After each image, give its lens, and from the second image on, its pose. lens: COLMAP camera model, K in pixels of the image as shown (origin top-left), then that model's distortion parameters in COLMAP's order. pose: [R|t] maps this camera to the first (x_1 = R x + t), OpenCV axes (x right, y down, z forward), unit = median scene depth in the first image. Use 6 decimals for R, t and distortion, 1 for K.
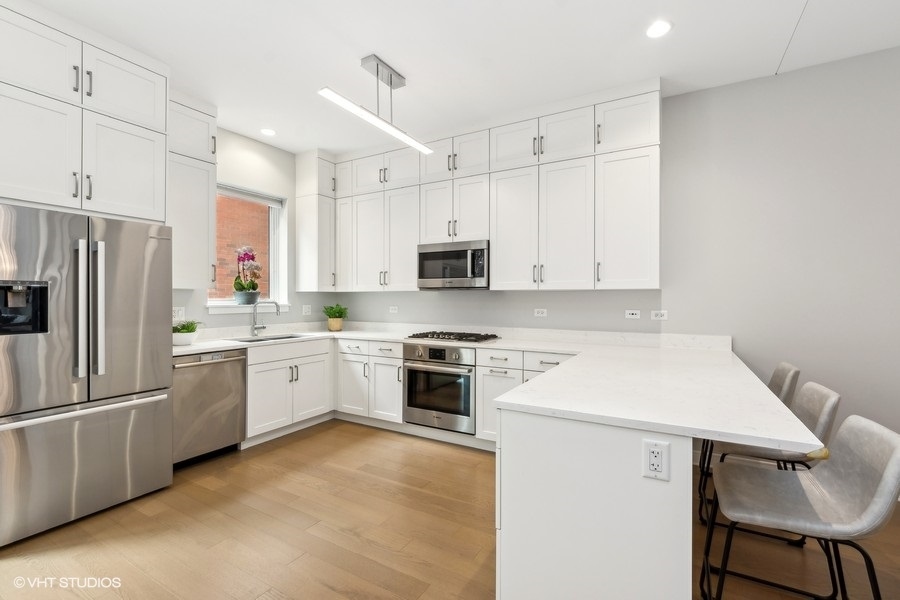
lens RADIAL K [[402.0, 0, 449.6], [0, 402.0, 301.4], [0, 0, 1]] dist [0.000936, 0.000751]
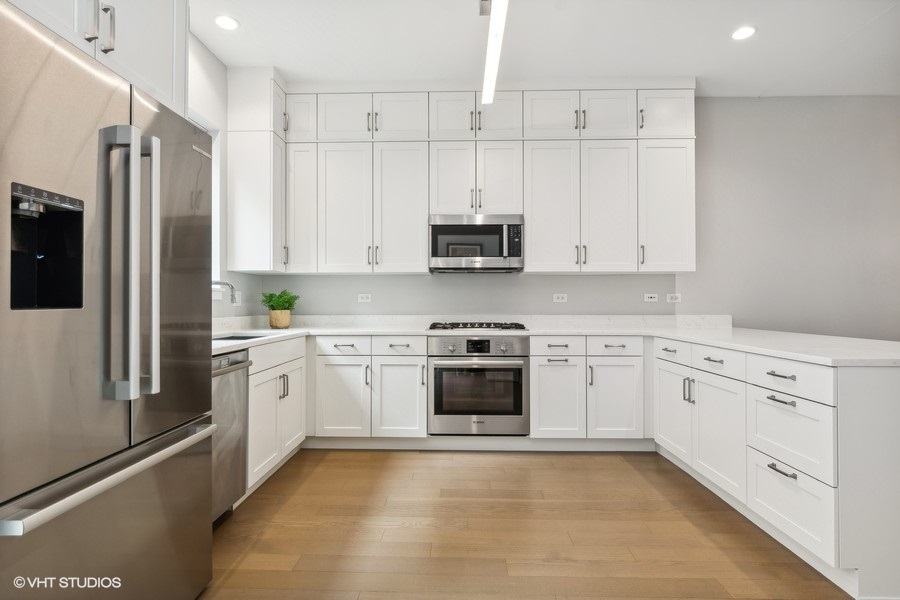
lens RADIAL K [[462.5, 0, 448.5], [0, 462.5, 299.6], [0, 0, 1]] dist [-0.001373, -0.003350]
pose [[0.879896, -0.000308, 0.475166, -0.532368], [0.005312, 0.999944, -0.009189, 0.042126], [-0.475136, 0.010610, 0.879848, 0.181636]]
